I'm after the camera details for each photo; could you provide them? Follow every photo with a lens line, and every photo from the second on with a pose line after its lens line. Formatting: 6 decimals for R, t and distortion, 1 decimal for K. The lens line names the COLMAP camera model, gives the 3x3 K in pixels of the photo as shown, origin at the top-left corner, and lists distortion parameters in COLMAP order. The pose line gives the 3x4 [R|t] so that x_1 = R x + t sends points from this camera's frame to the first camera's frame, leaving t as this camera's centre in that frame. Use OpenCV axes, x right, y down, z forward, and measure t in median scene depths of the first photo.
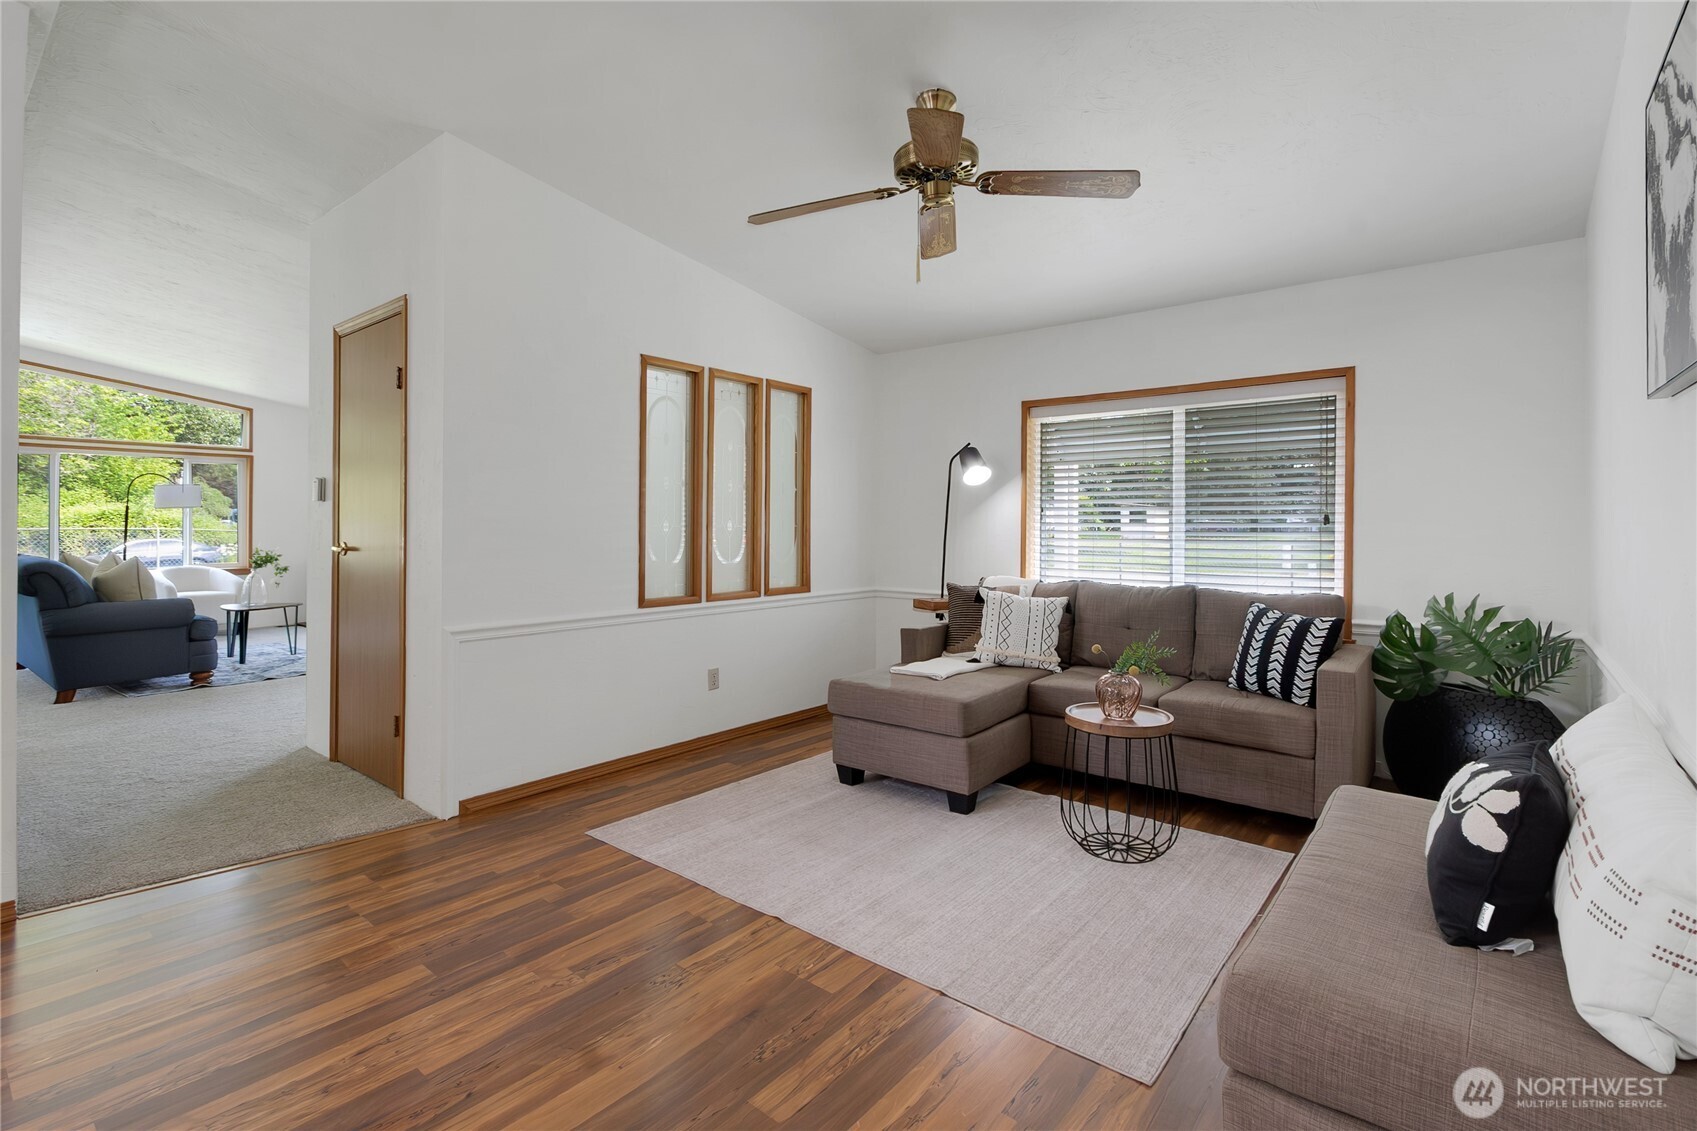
lens RADIAL K [[786.0, 0, 839.6], [0, 786.0, 521.9], [0, 0, 1]] dist [0.019665, -0.008990]
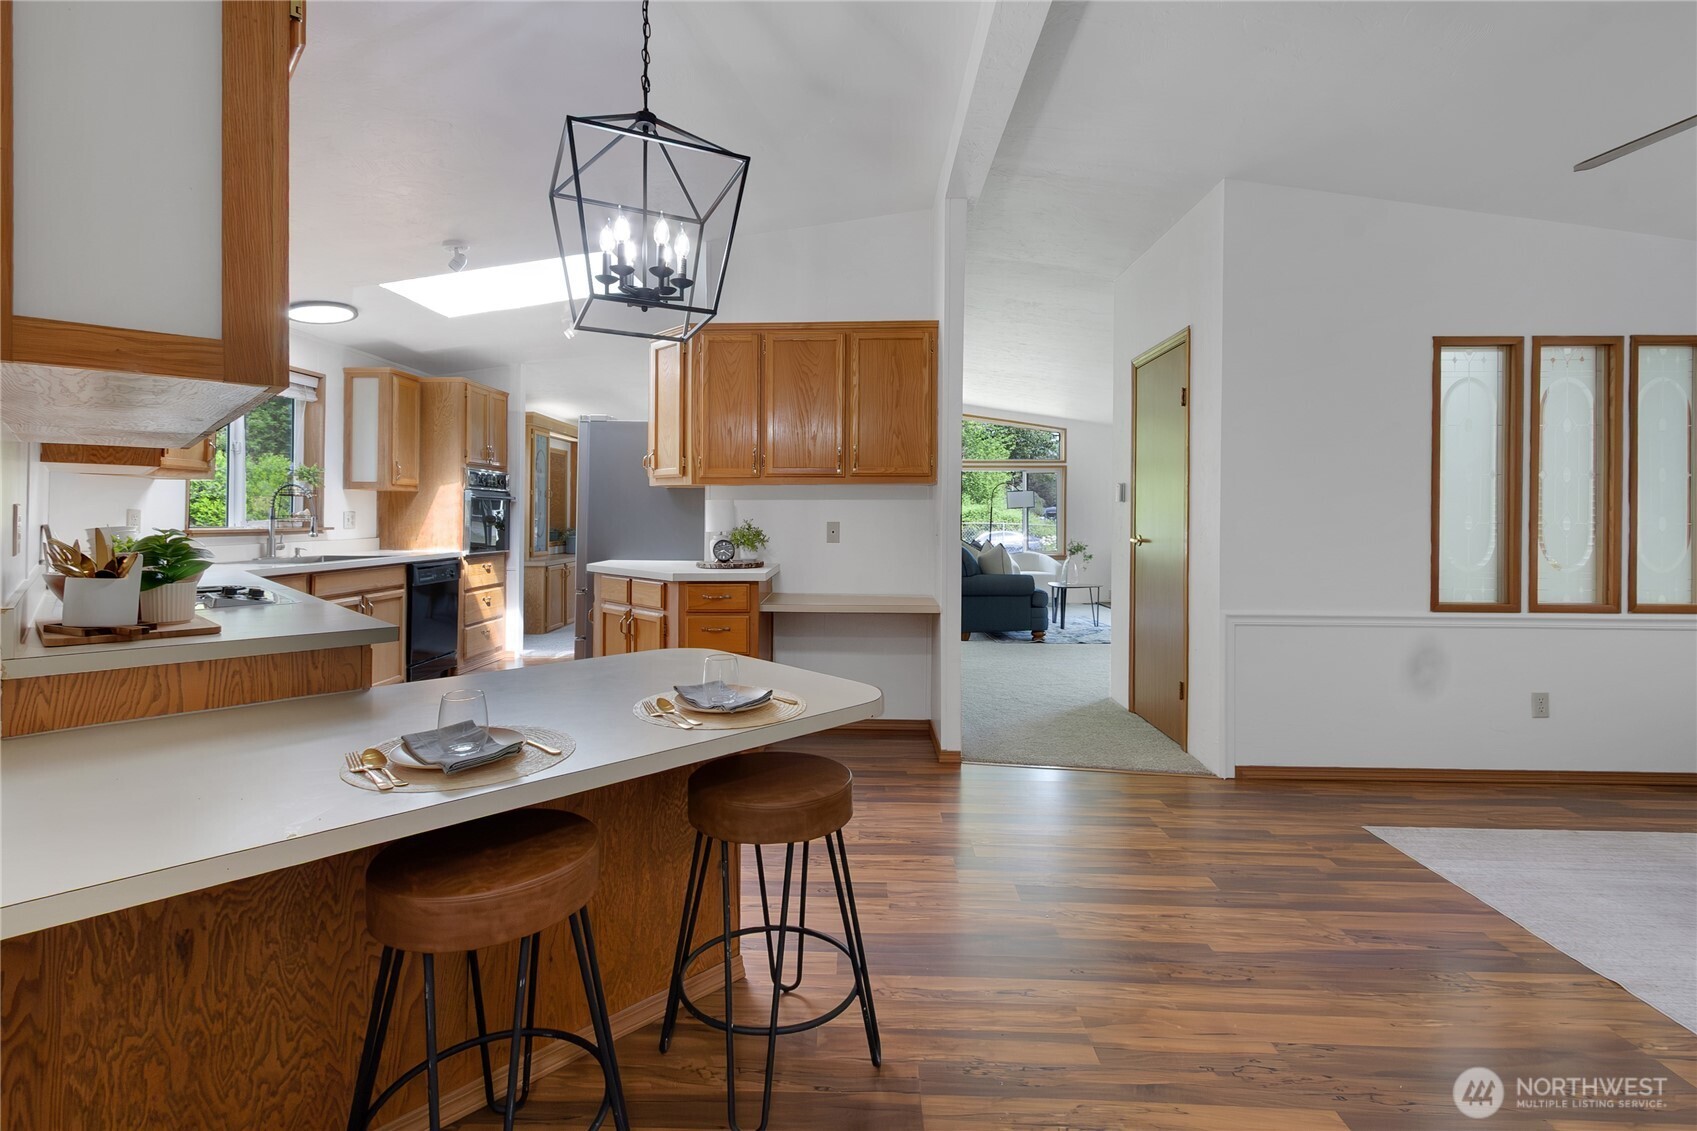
lens RADIAL K [[786.0, 0, 839.6], [0, 786.0, 521.9], [0, 0, 1]] dist [0.019665, -0.008990]
pose [[0.615210, 0.002355, -0.788360, 0.056410], [0.001157, 0.999992, 0.003891, -0.000121], [0.788362, -0.003306, 0.615203, -0.130318]]
